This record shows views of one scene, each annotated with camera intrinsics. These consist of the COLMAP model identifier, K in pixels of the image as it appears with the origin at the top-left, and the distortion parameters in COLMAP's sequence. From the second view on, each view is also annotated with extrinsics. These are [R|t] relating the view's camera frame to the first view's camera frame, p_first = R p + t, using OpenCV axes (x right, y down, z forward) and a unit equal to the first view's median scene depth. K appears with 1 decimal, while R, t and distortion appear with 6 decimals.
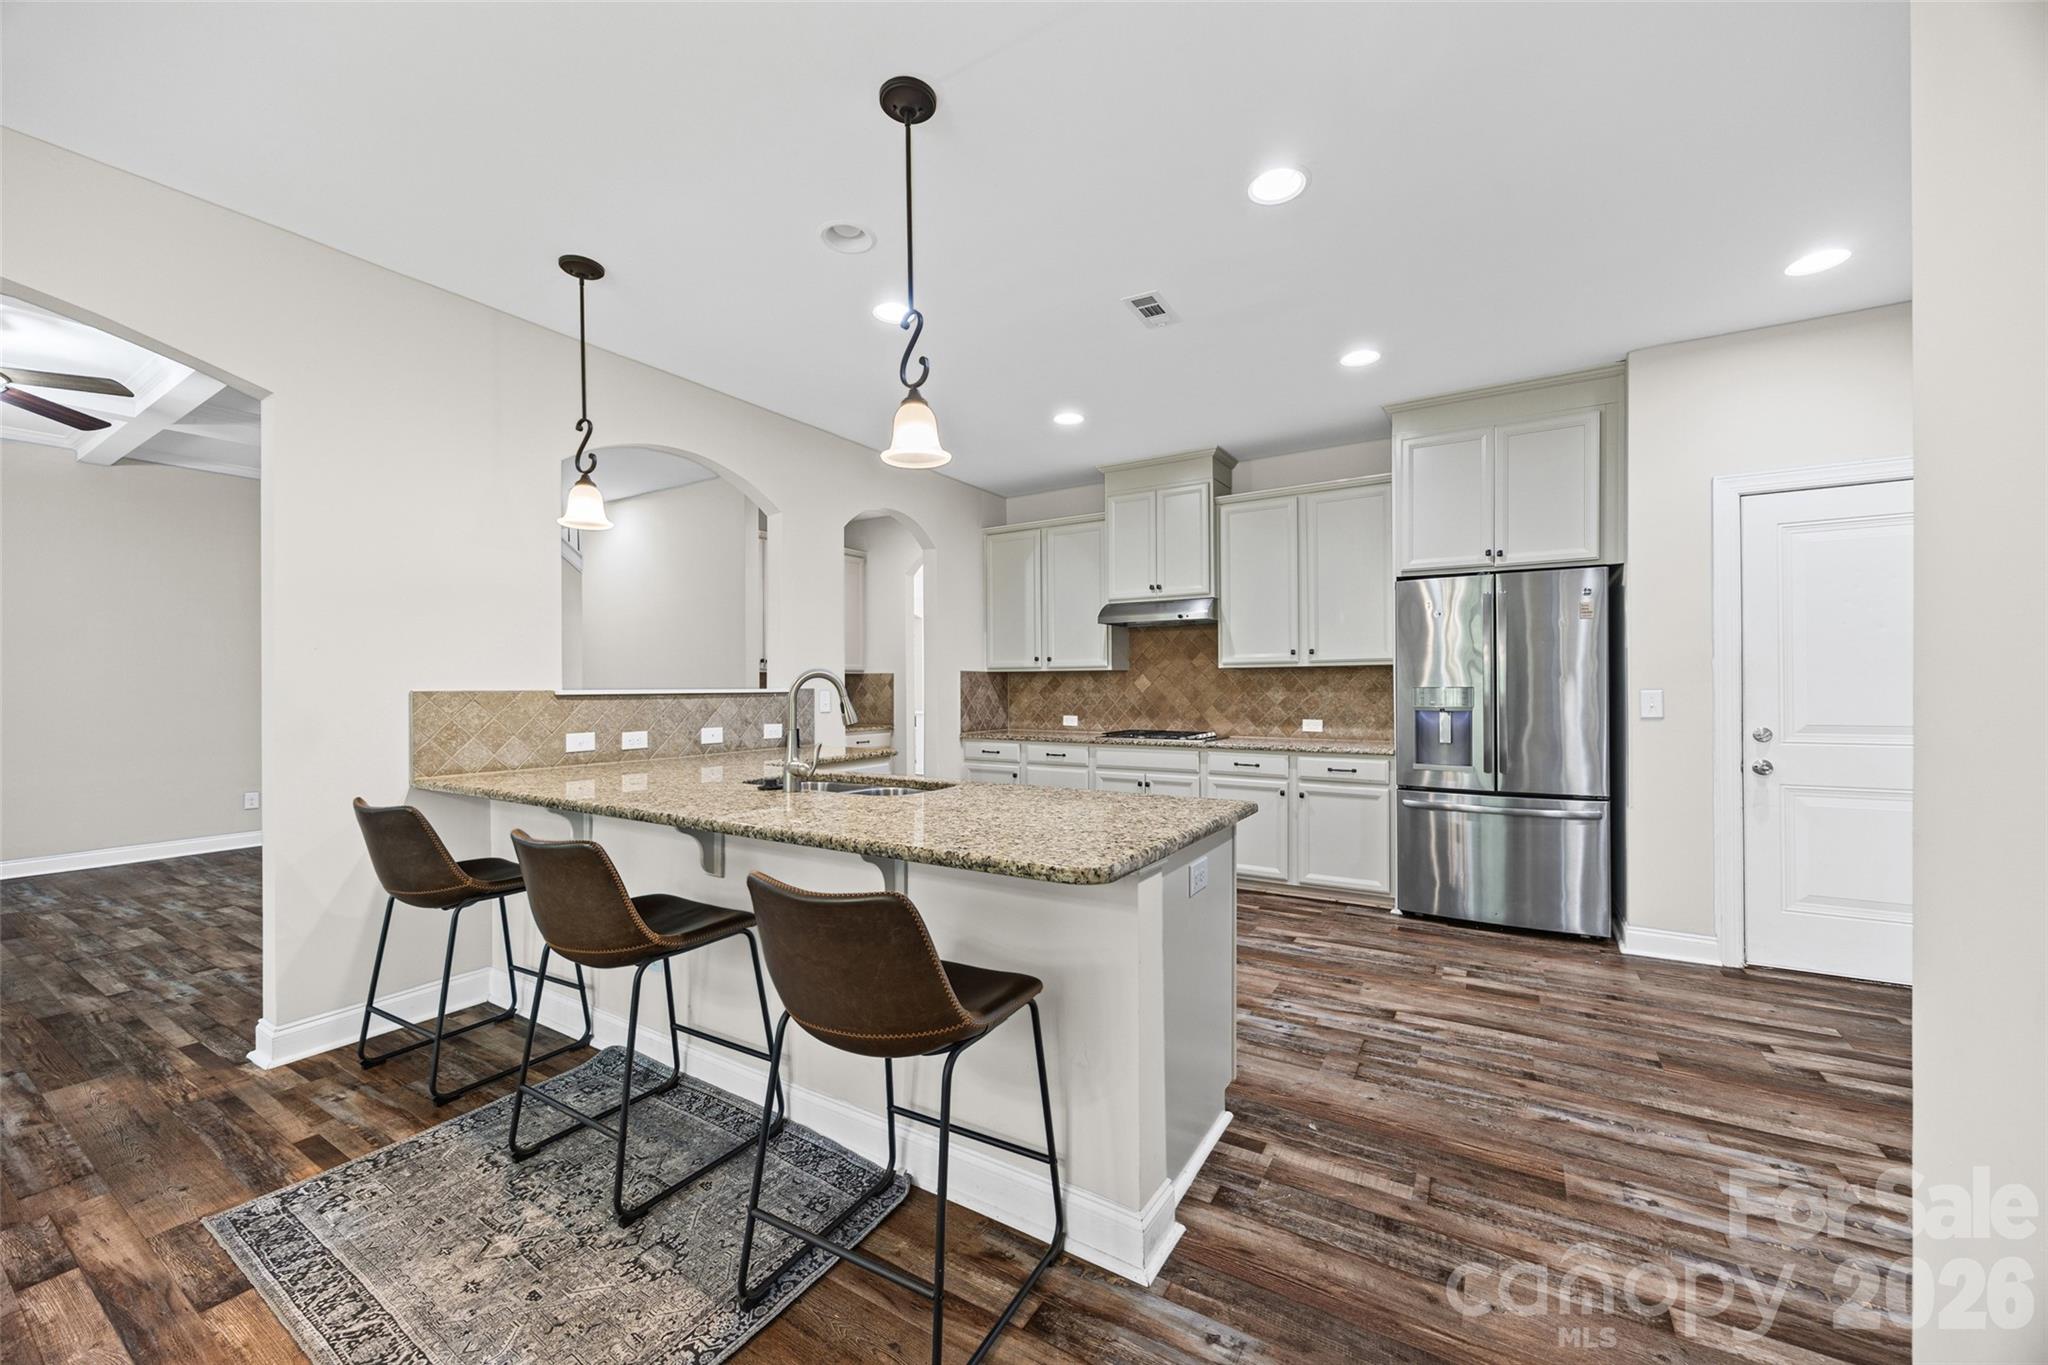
lens RADIAL K [[791.5, 0, 1009.4], [0, 791.5, 686.6], [0, 0, 1]] dist [-0.002337, -0.000506]
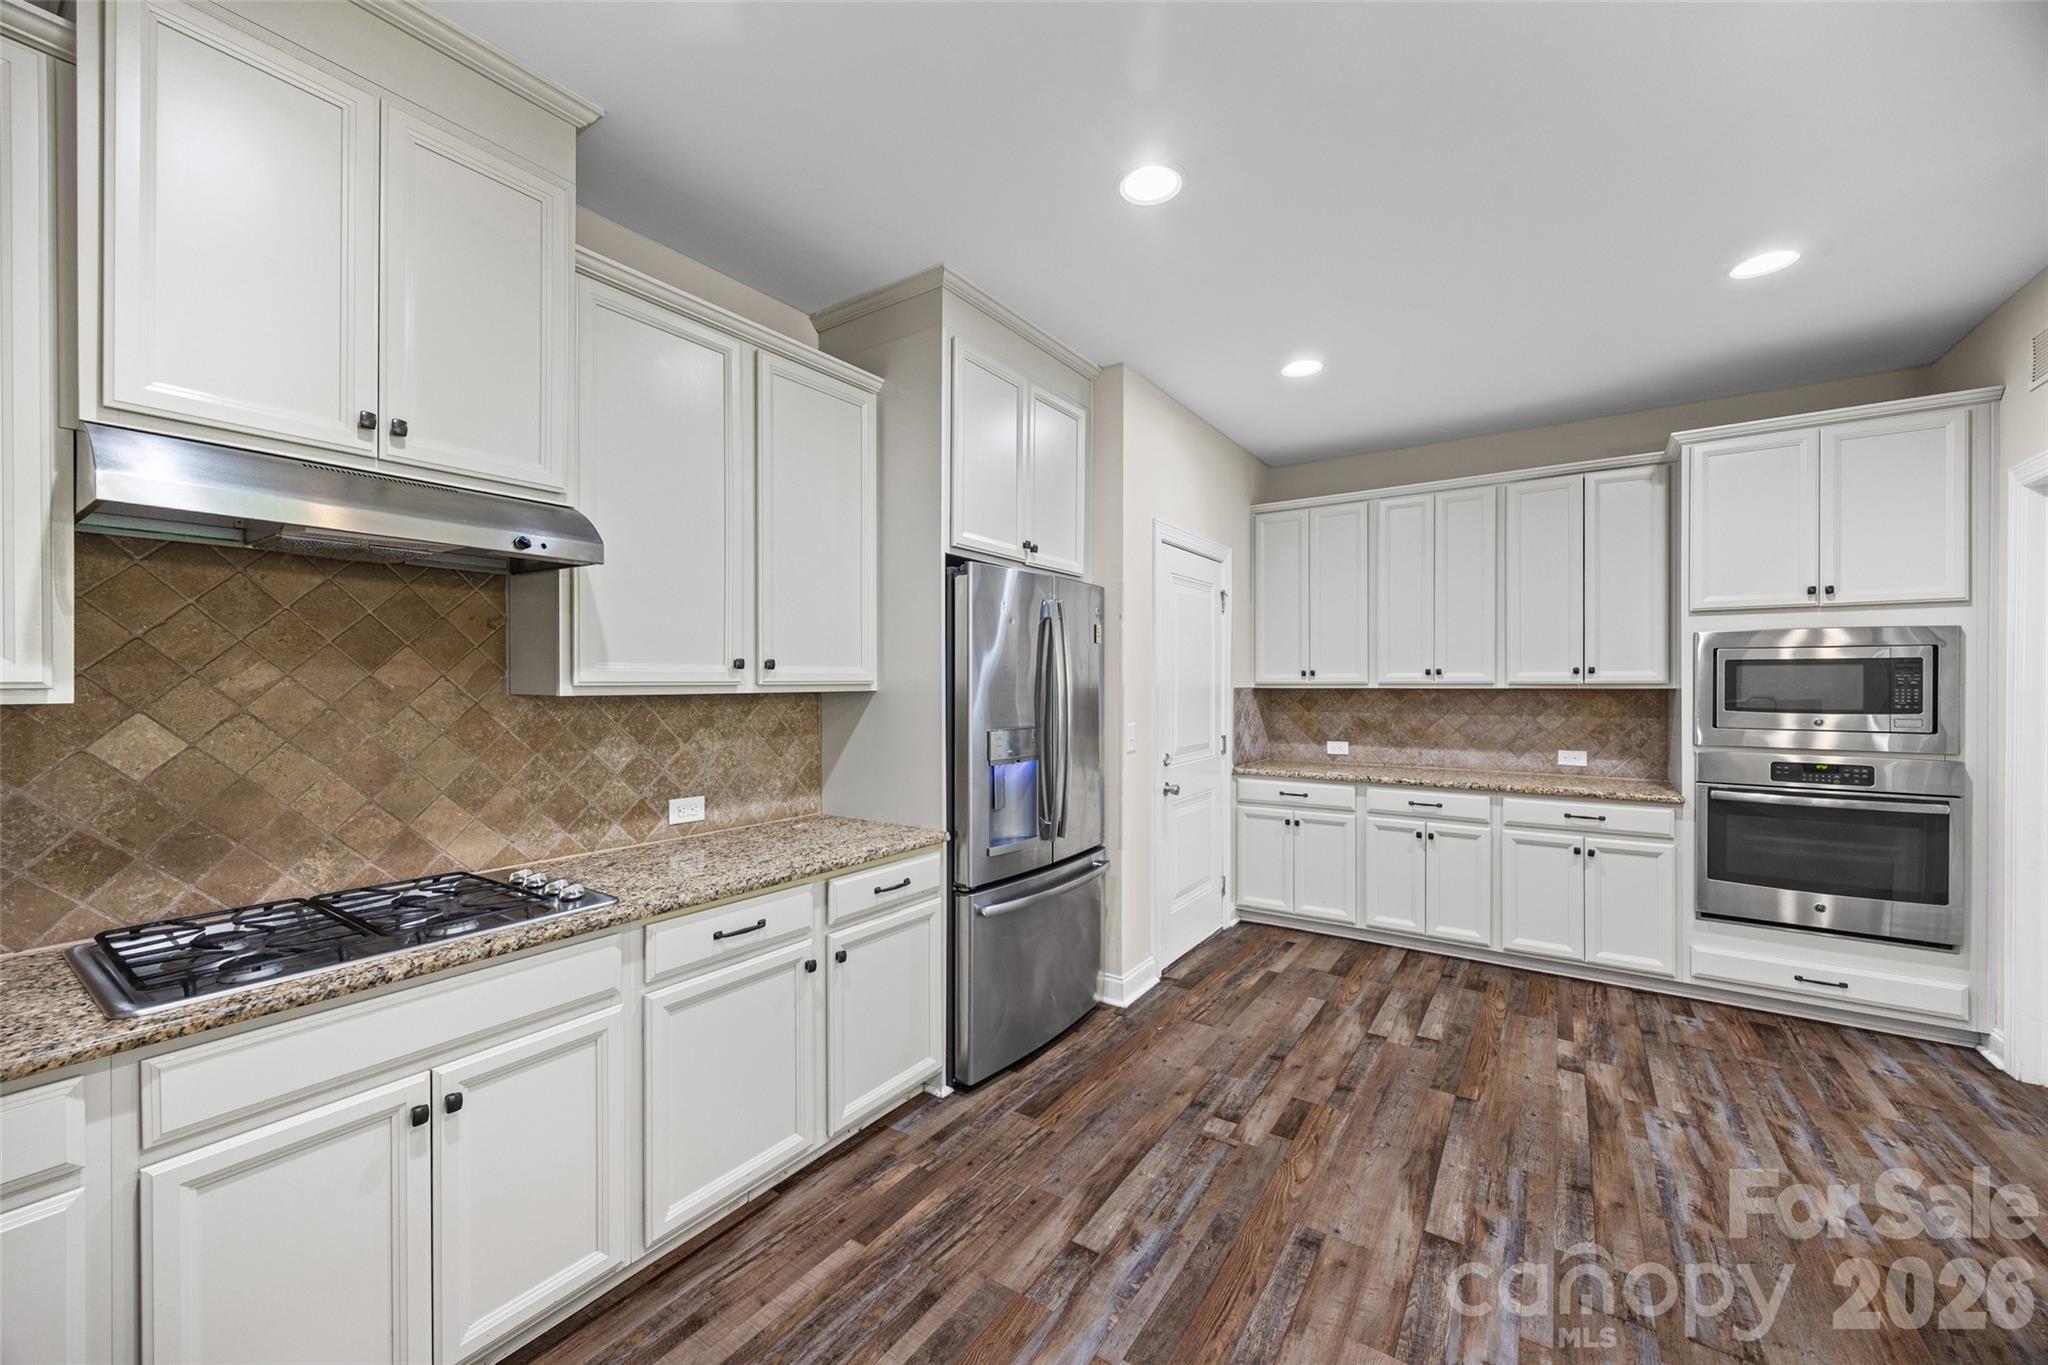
lens RADIAL K [[791.5, 0, 1006.4], [0, 791.5, 688.9], [0, 0, 1]] dist [-0.002337, -0.000506]
pose [[0.030150, -0.004325, 0.999536, -0.153007], [0.001891, 0.999989, 0.004270, -0.040465], [-0.999544, 0.001761, 0.030158, 1.114346]]
